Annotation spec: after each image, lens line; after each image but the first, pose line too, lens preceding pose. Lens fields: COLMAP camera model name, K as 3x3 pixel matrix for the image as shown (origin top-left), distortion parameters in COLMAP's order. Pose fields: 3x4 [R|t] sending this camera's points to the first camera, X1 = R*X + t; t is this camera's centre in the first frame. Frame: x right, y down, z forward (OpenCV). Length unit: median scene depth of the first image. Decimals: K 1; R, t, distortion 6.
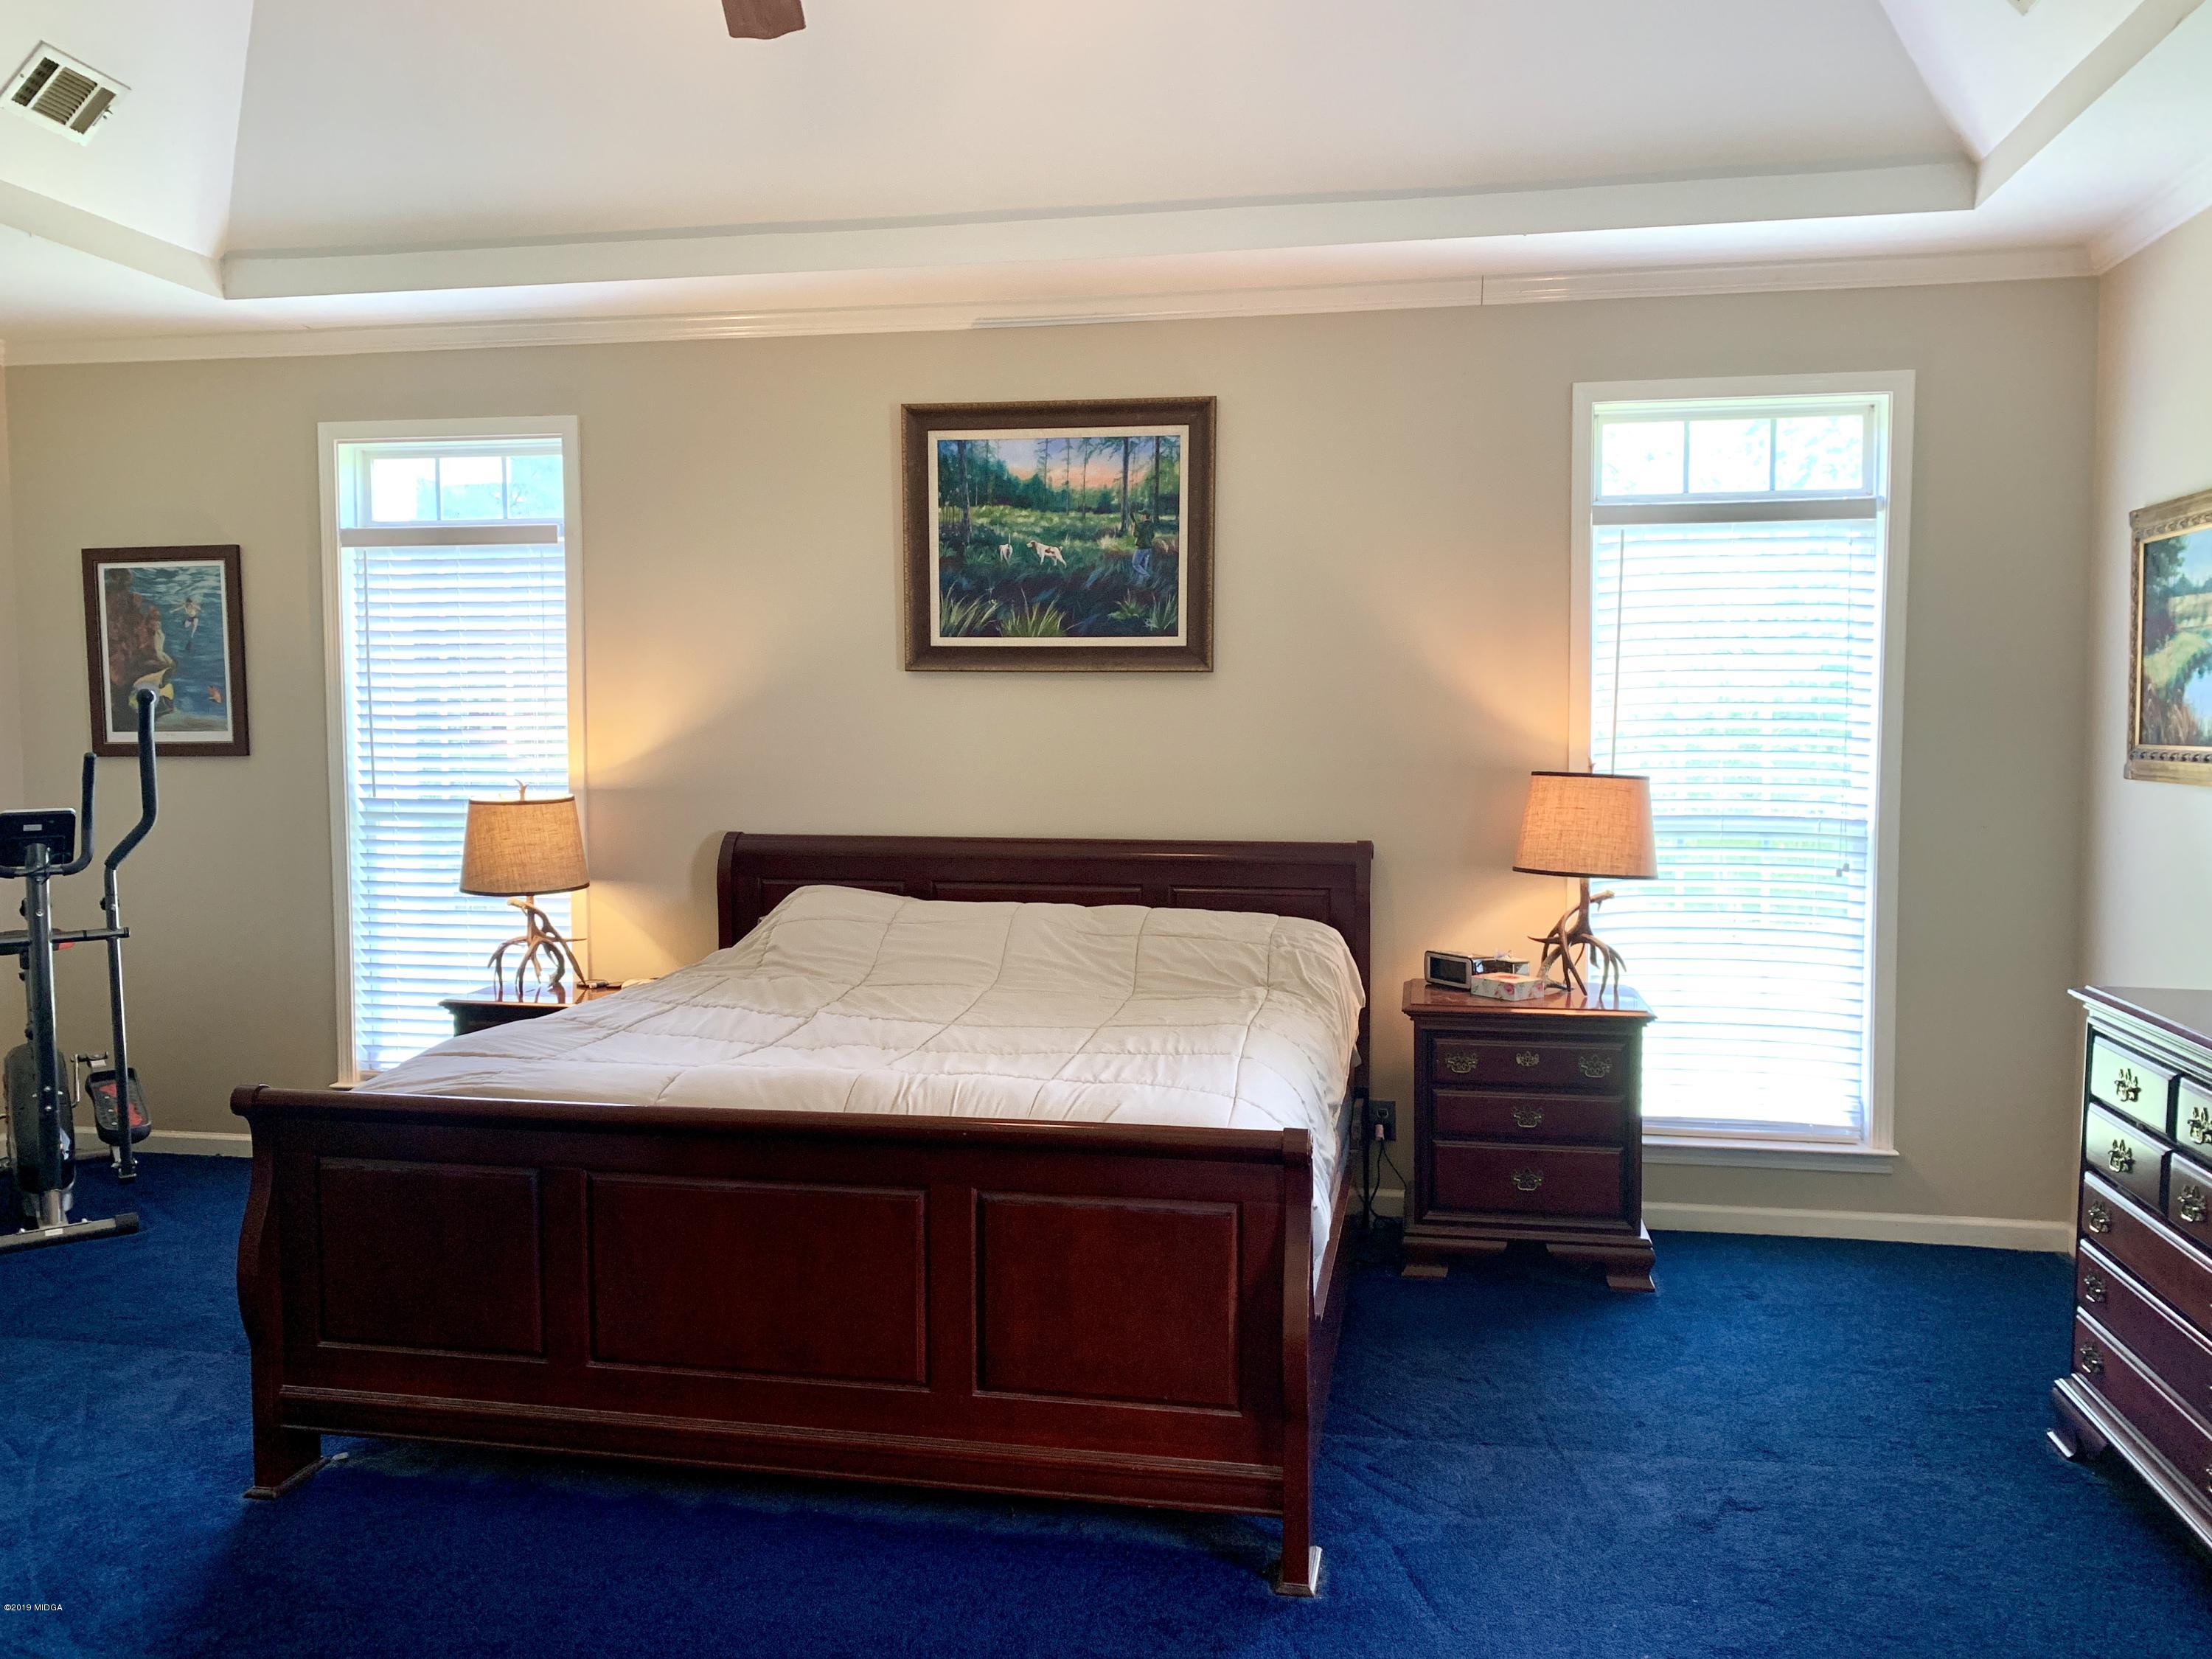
lens RADIAL K [[1633.1, 0, 1108.2], [0, 1633.1, 802.8], [0, 0, 1]] dist [0.000874, -0.004002]
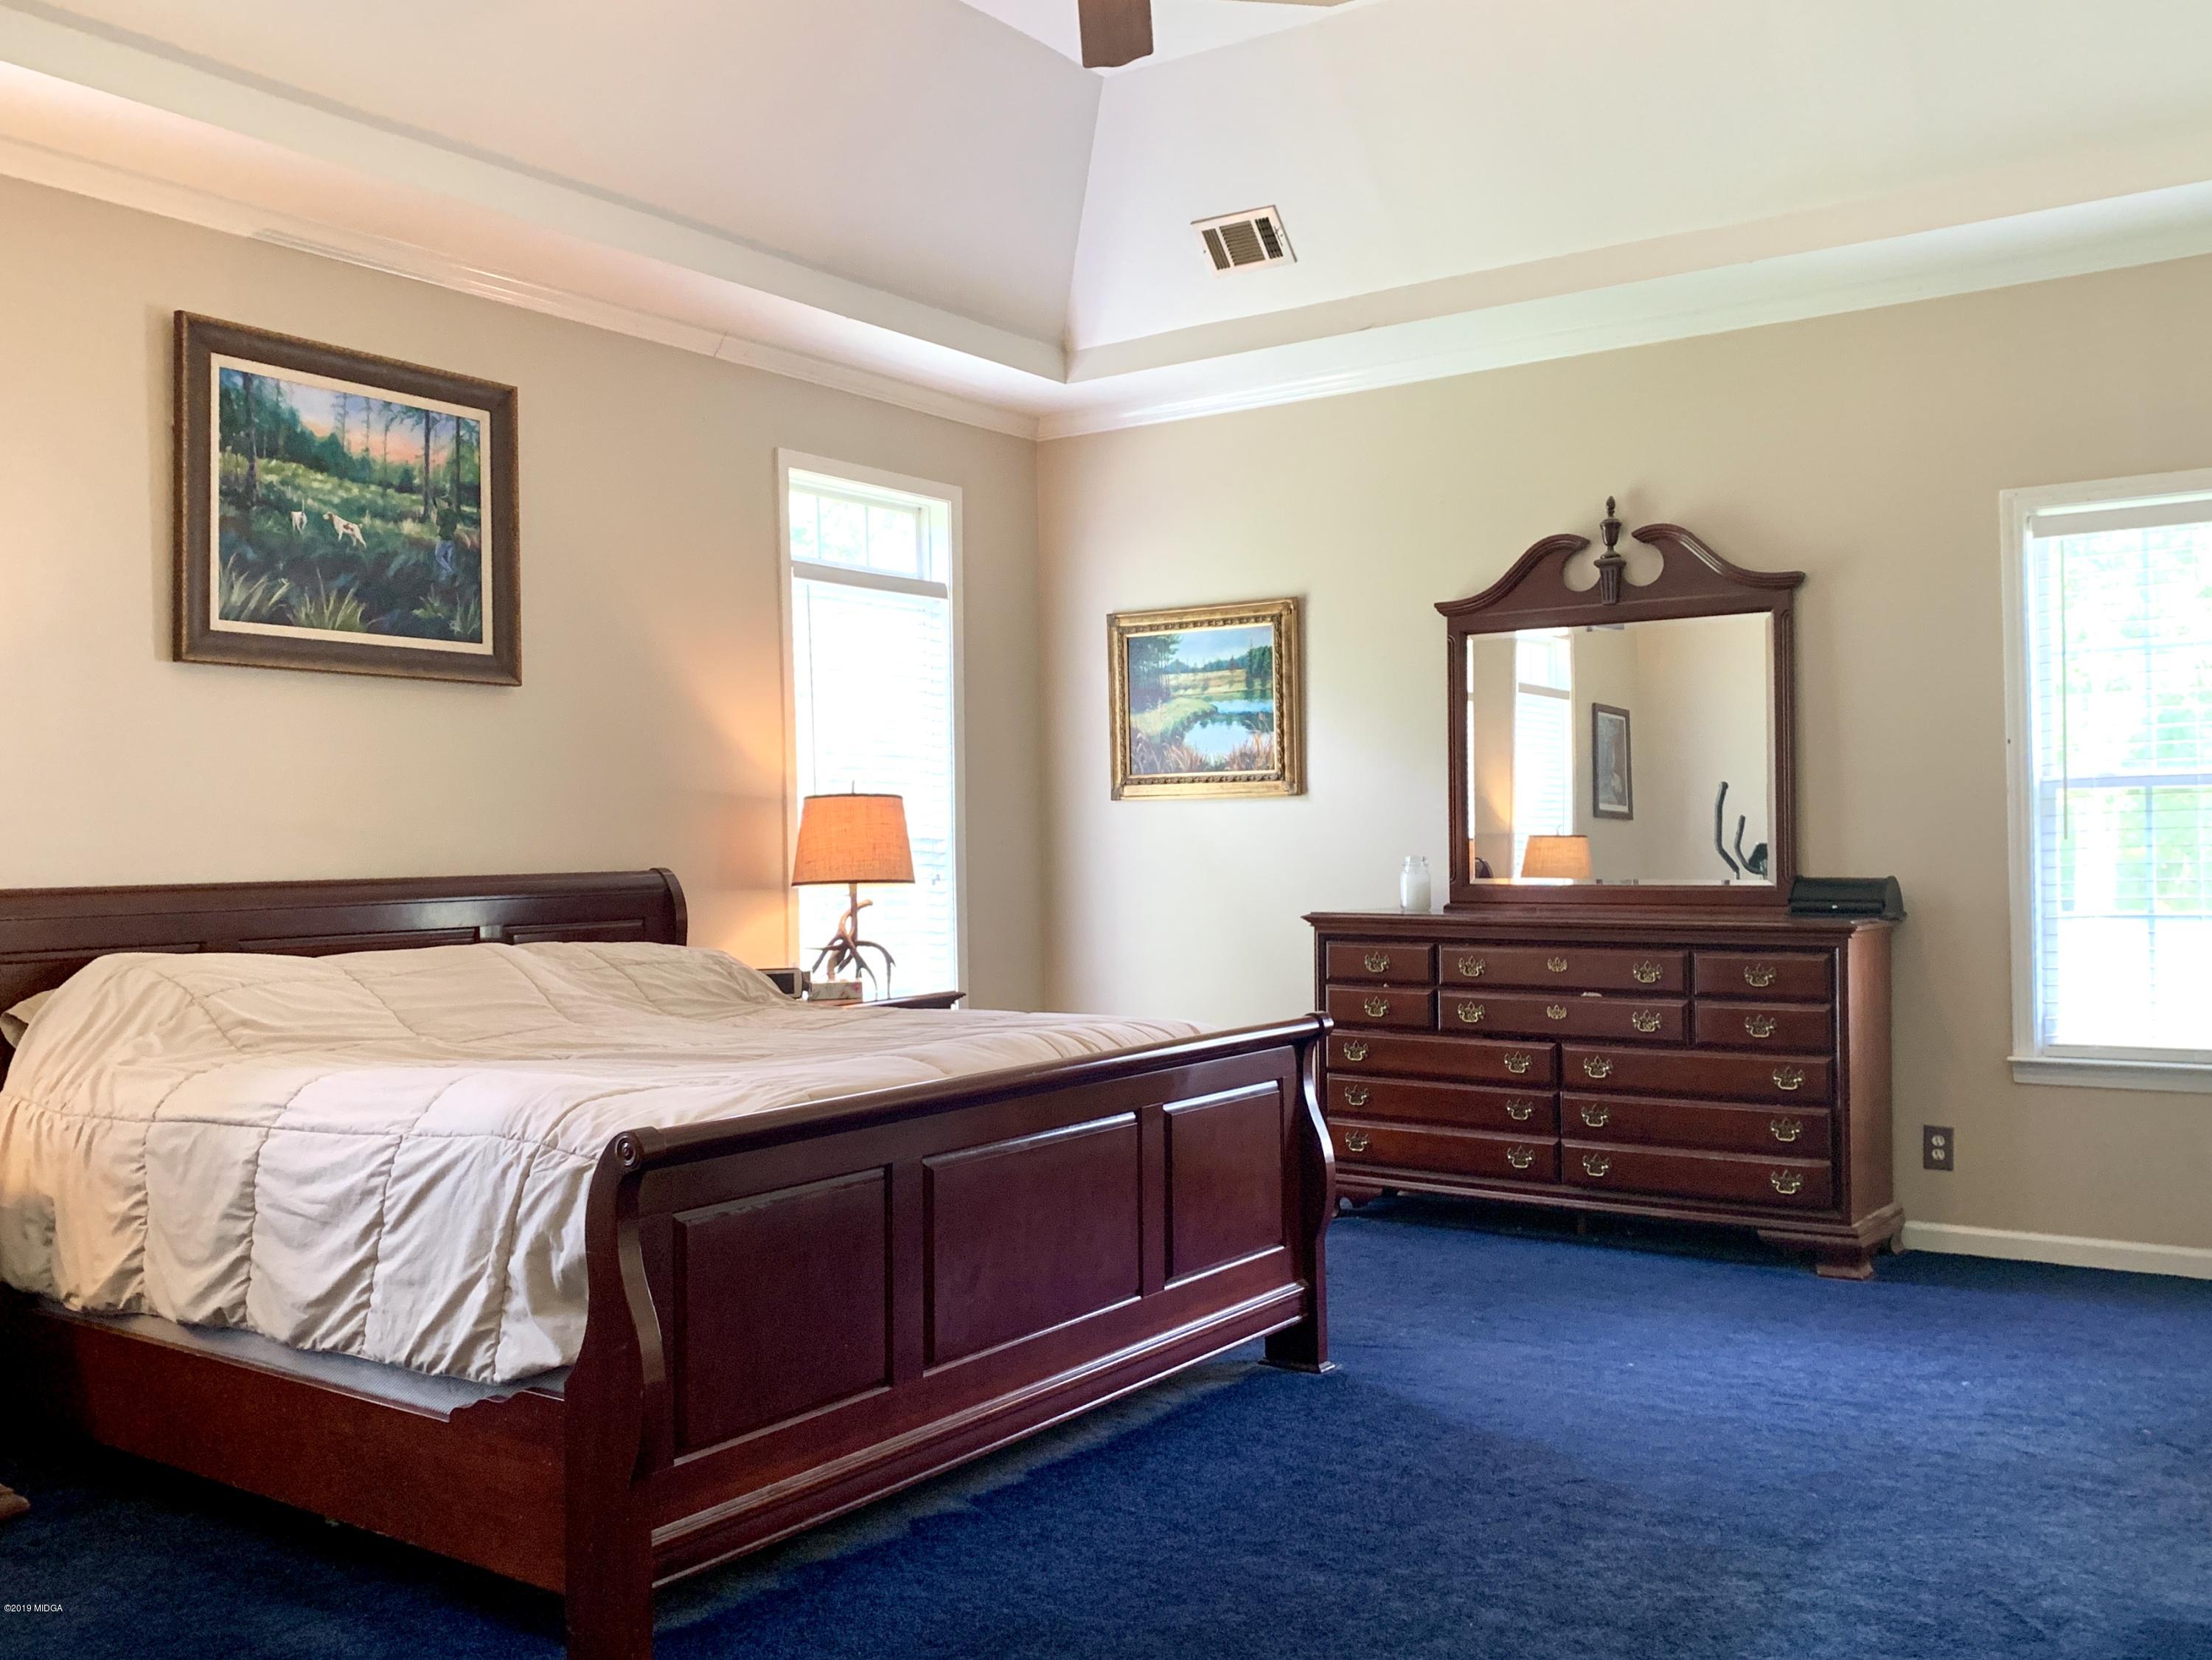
lens RADIAL K [[1915.6, 0, 1106.0], [0, 1915.6, 830.0], [0, 0, 1]] dist [0.003327, -0.223647]
pose [[0.409525, -0.001267, 0.912298, -0.759928], [0.055910, 0.998154, -0.023712, 0.042686], [-0.910584, 0.060717, 0.408840, 0.269553]]
